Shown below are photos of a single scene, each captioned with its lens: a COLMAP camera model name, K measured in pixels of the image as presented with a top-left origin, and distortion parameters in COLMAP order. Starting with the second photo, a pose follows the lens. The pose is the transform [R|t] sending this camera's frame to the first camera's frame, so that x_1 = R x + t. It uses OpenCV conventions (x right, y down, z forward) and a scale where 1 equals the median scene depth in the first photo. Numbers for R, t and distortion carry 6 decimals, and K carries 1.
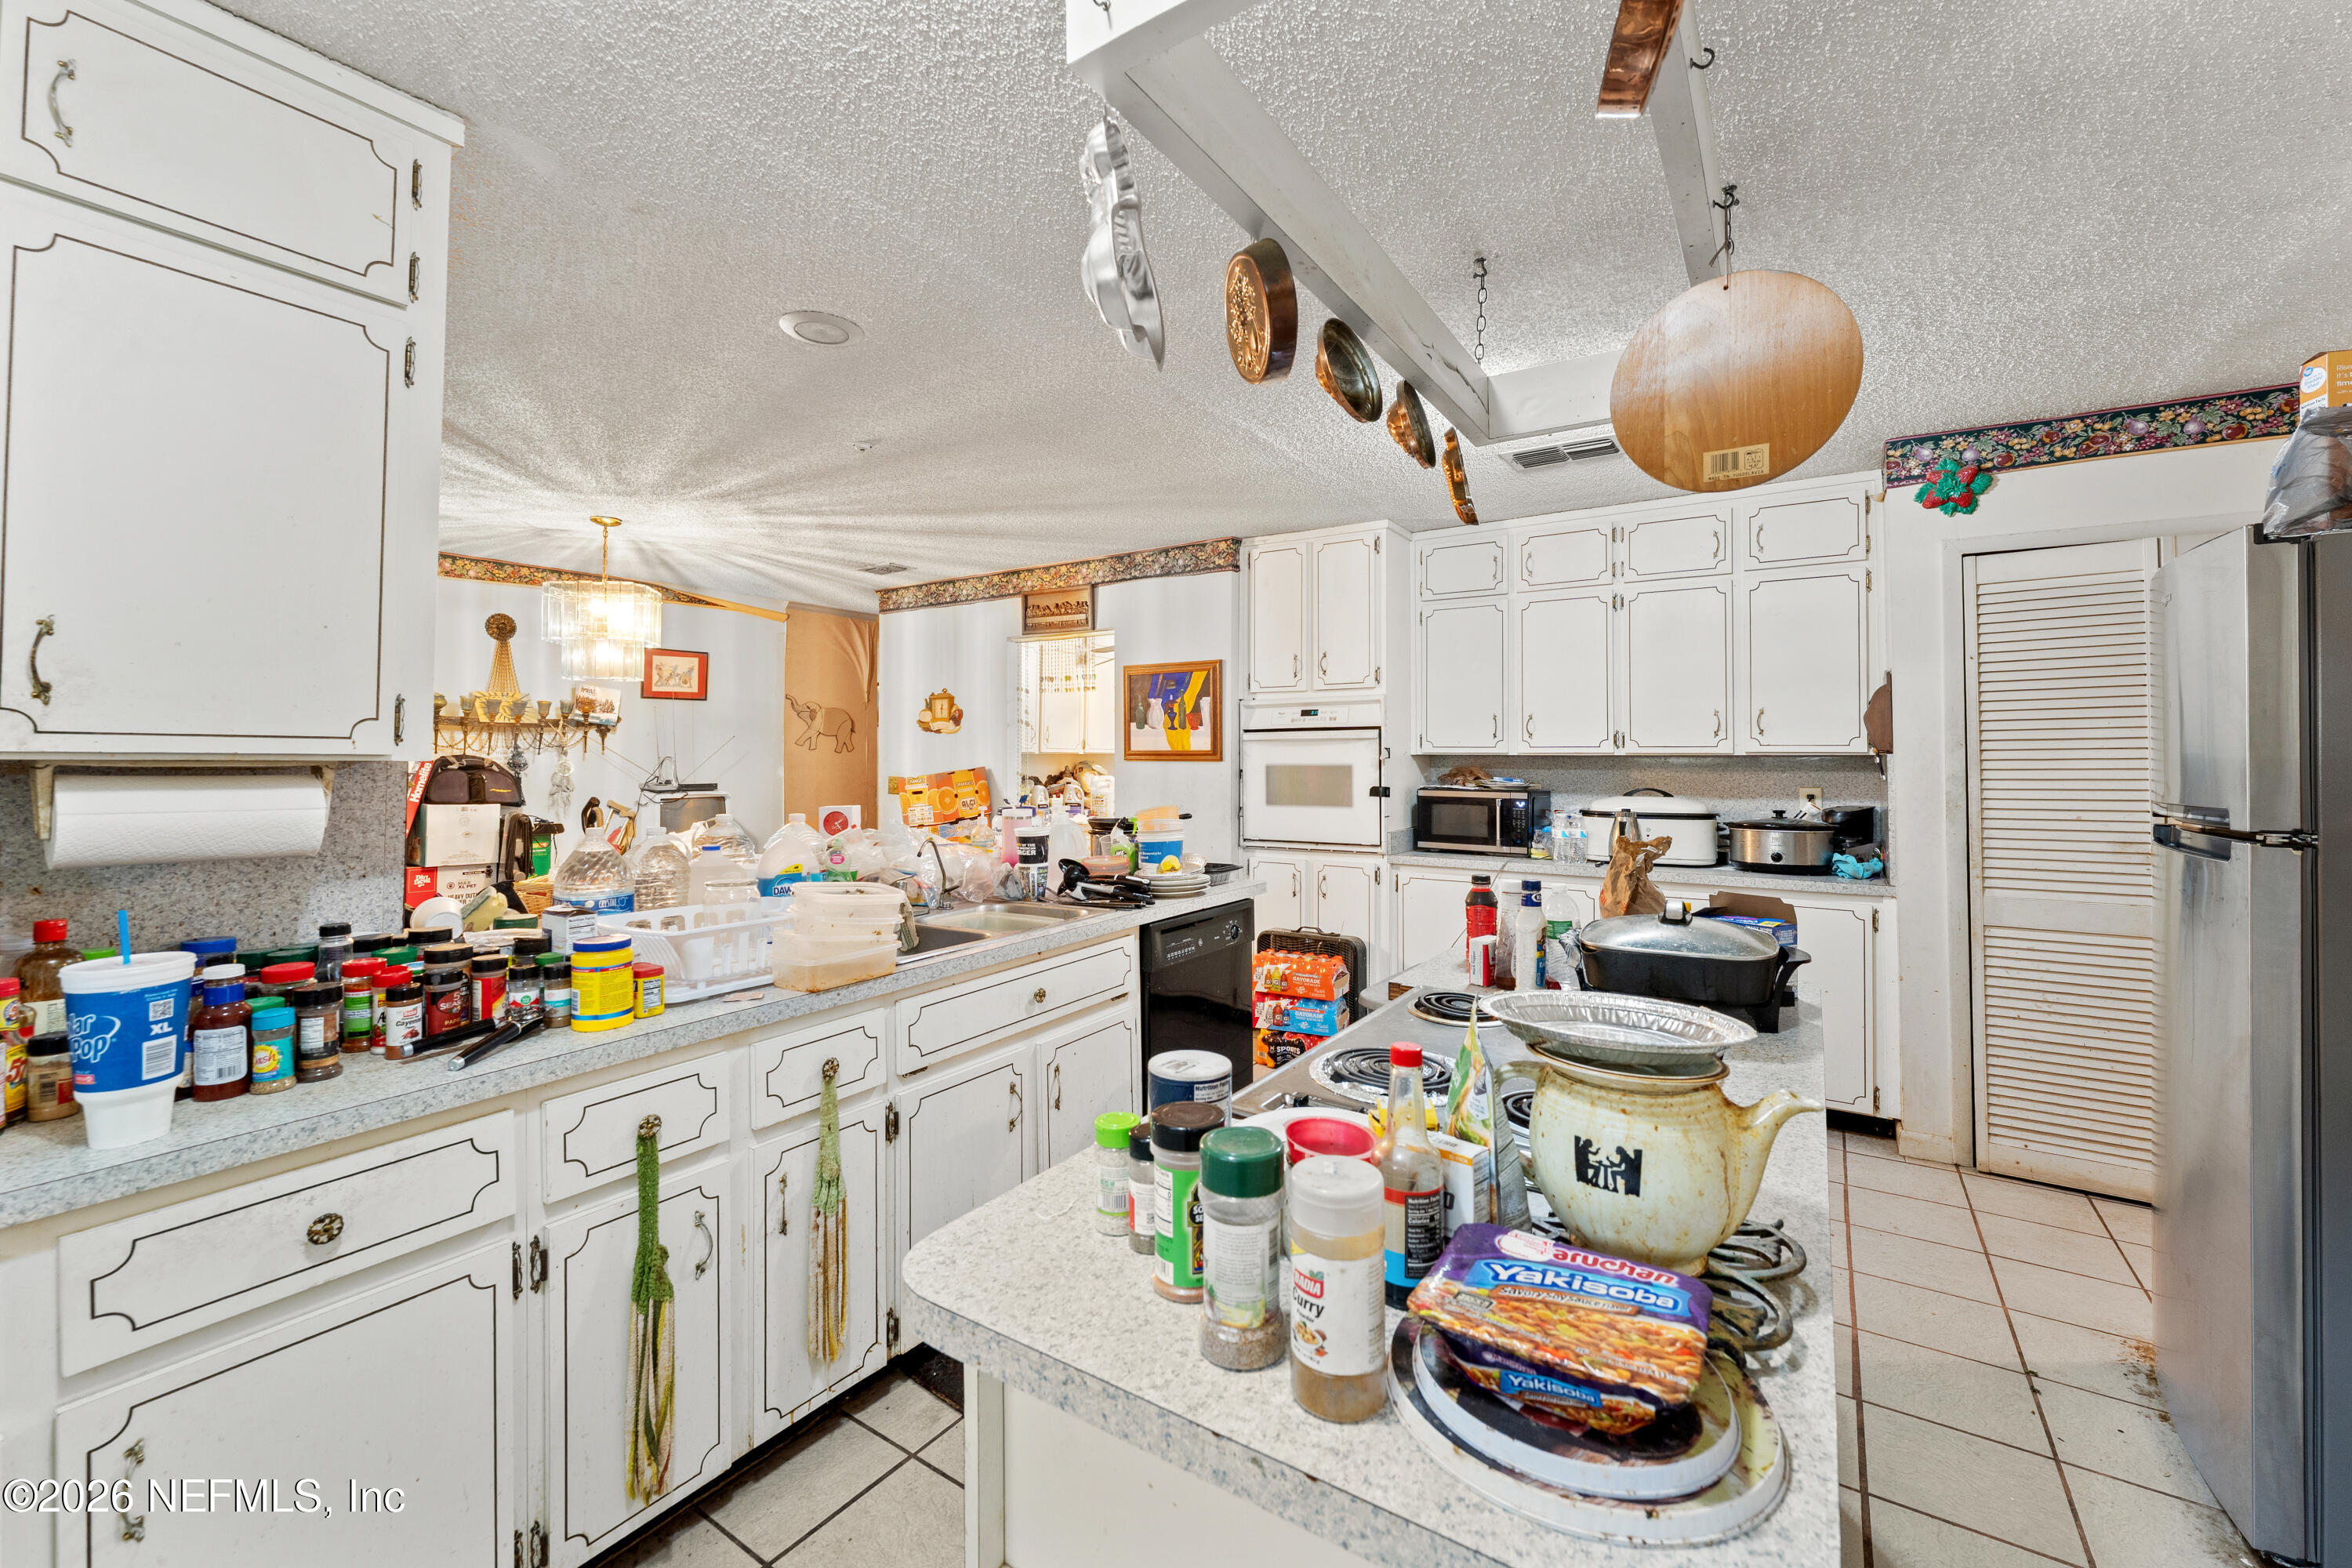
lens RADIAL K [[959.3, 0, 1171.2], [0, 959.3, 736.6], [0, 0, 1]] dist [-0.002100, -0.000180]
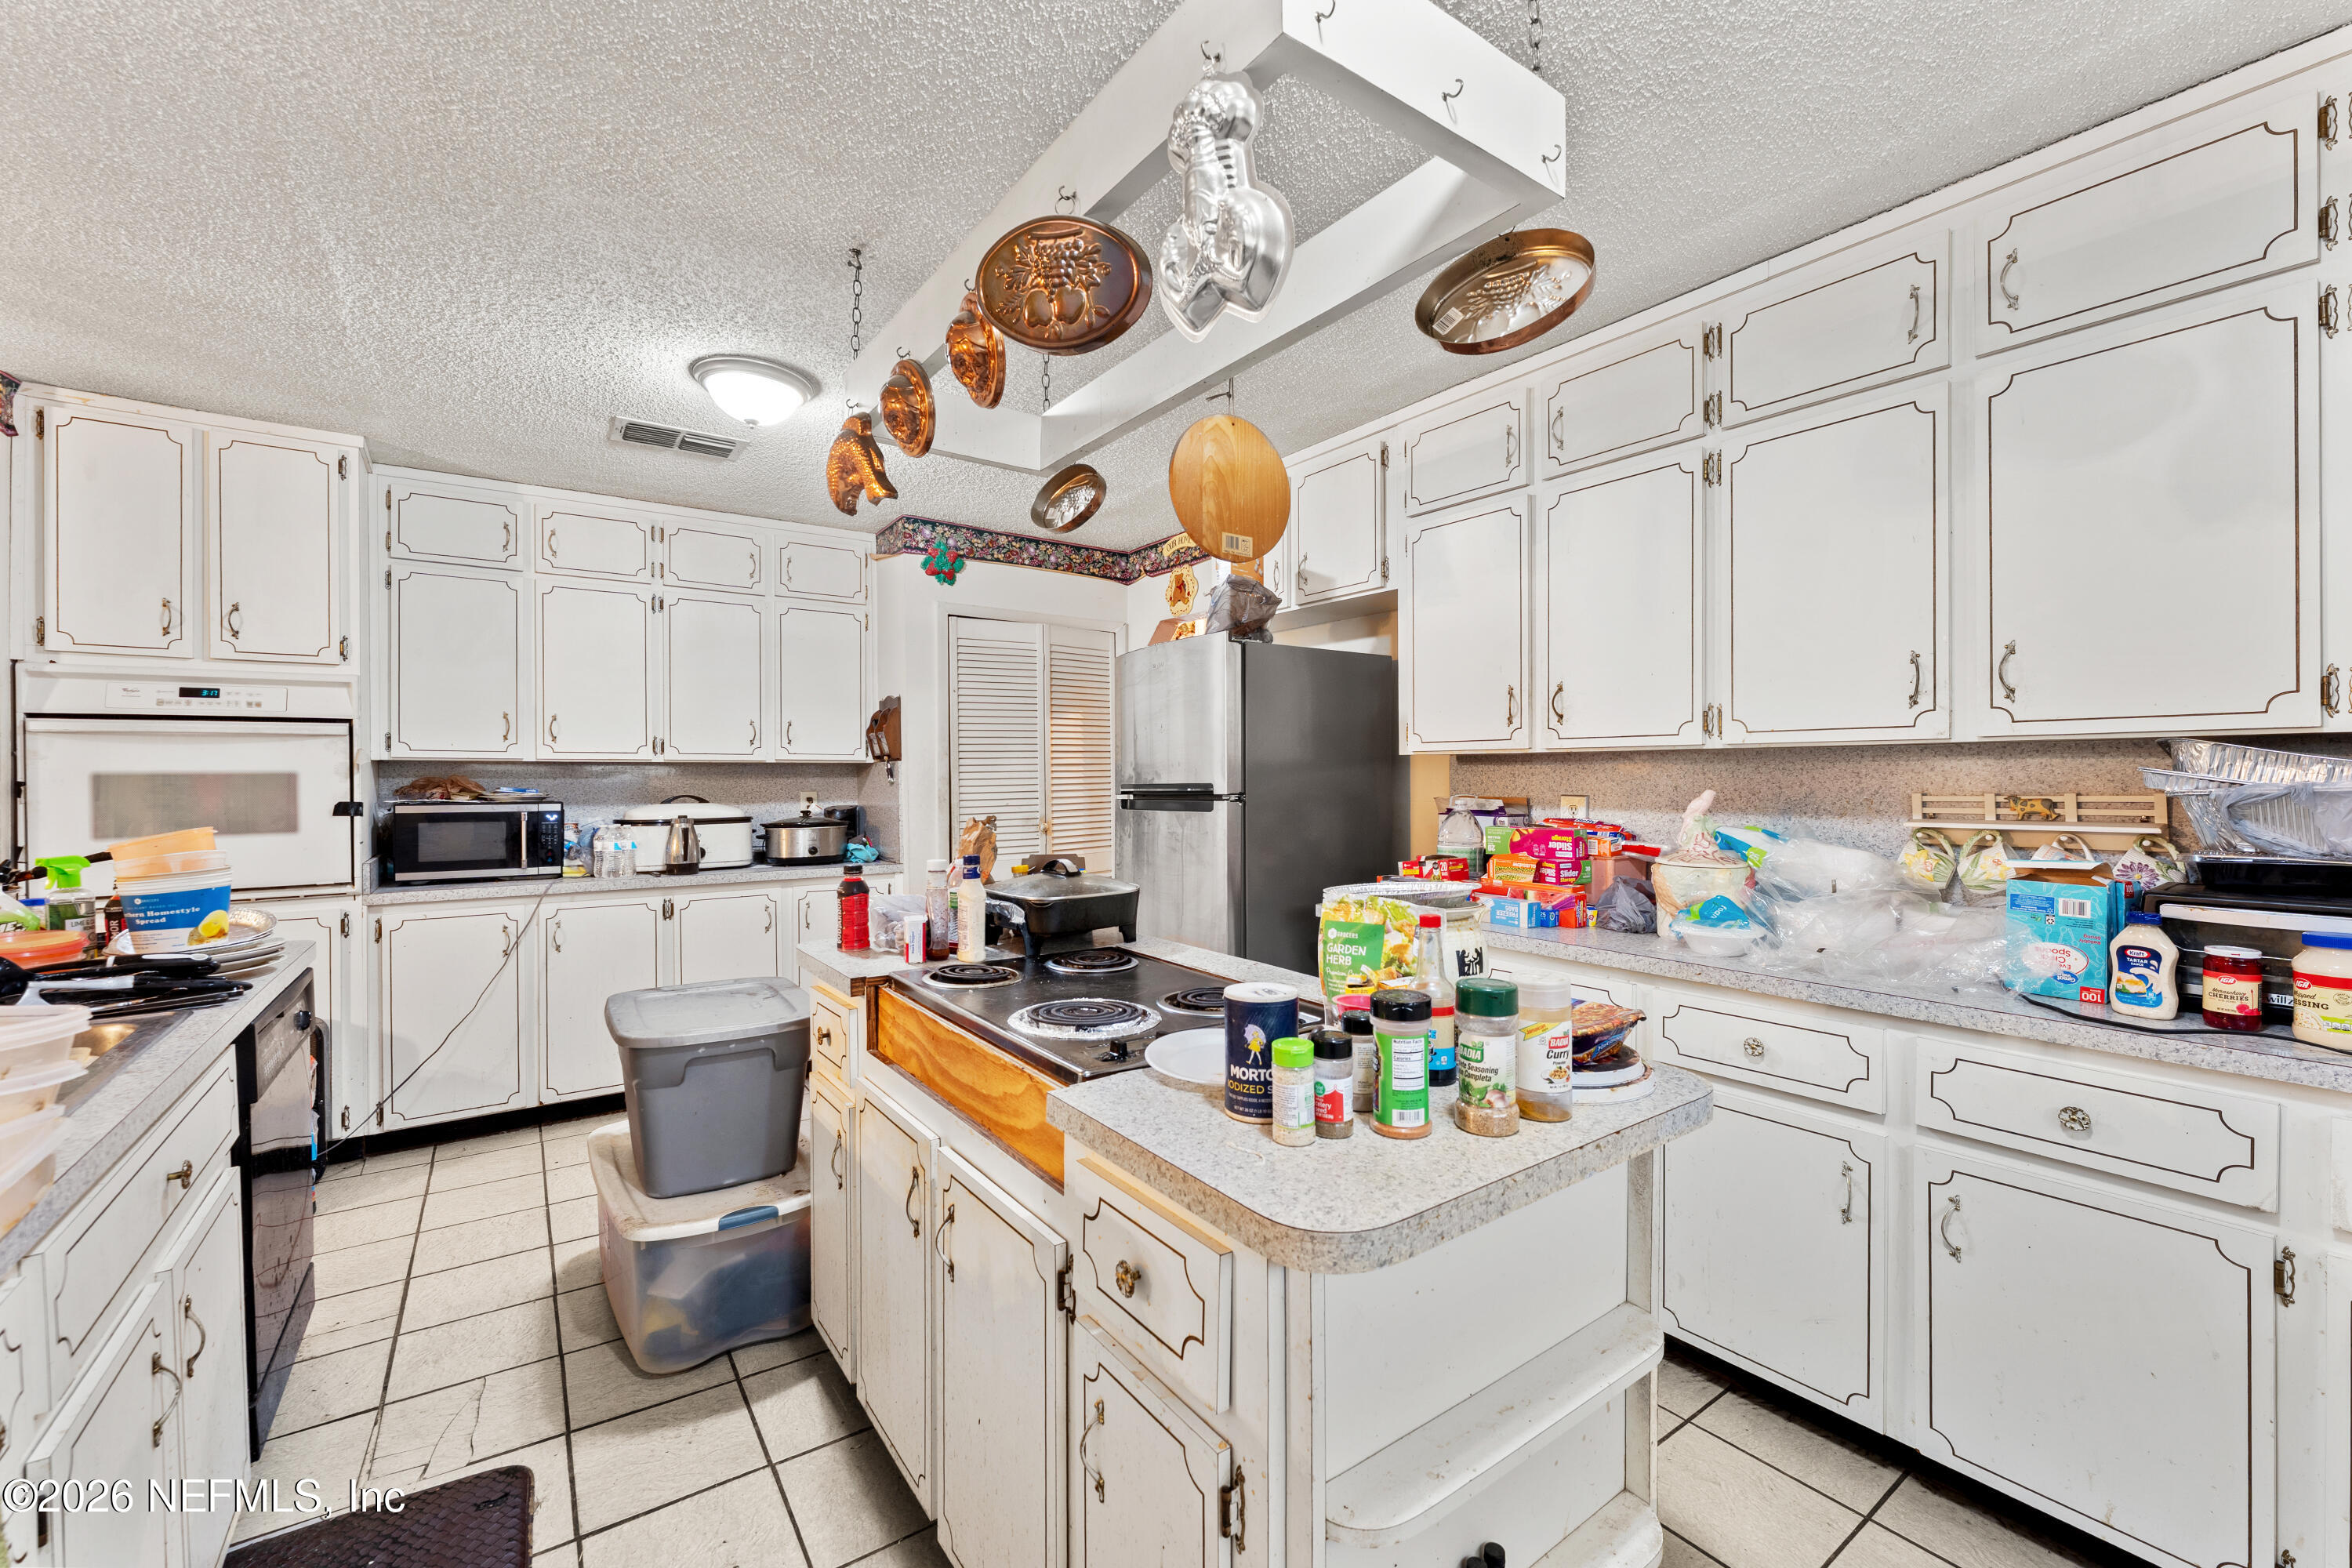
lens RADIAL K [[951.9, 0, 1174.4], [0, 951.9, 781.3], [0, 0, 1]] dist [-0.000431, -0.000045]
pose [[0.347203, -0.006460, 0.937768, -0.244549], [-0.013546, 0.999837, 0.011903, 0.019605], [-0.937692, -0.016836, 0.347059, 0.165556]]
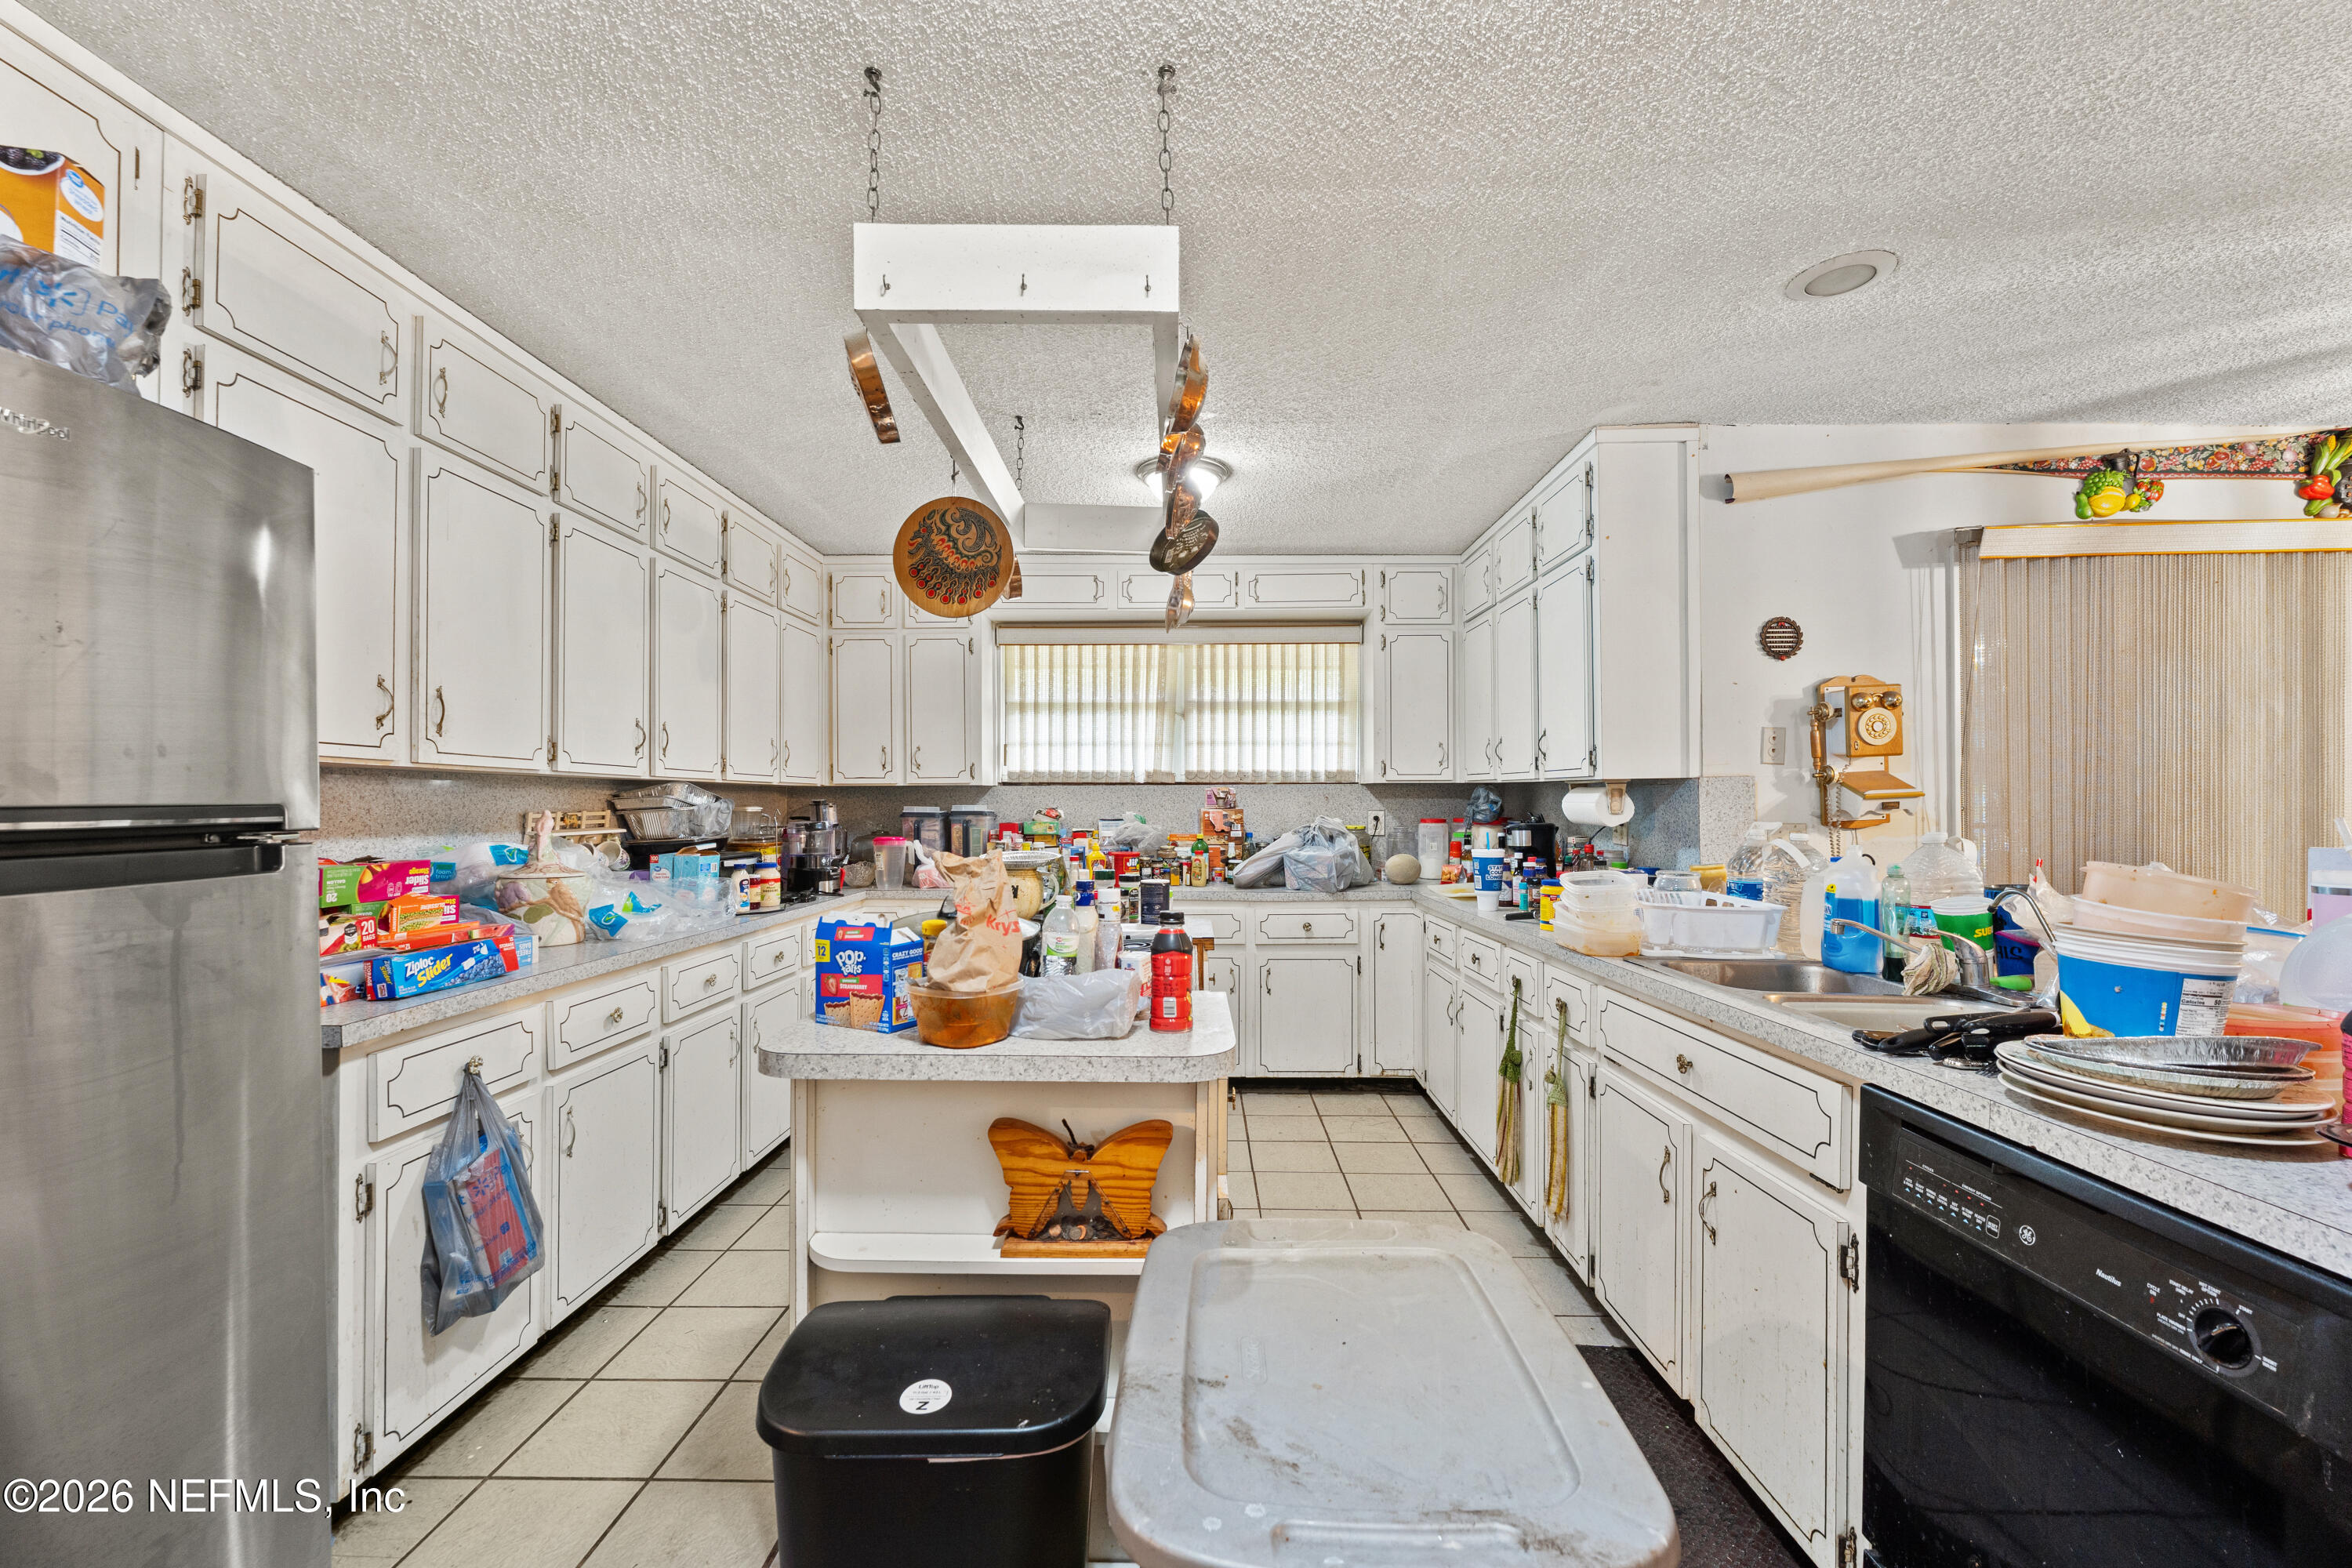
lens RADIAL K [[959.1, 0, 1186.5], [0, 959.1, 802.9], [0, 0, 1]] dist [-0.000298, -0.000041]
pose [[-0.837982, -0.001481, -0.545696, 0.343299], [0.009730, 0.999797, -0.017655, 0.036585], [0.545611, -0.020105, -0.837797, 0.798005]]
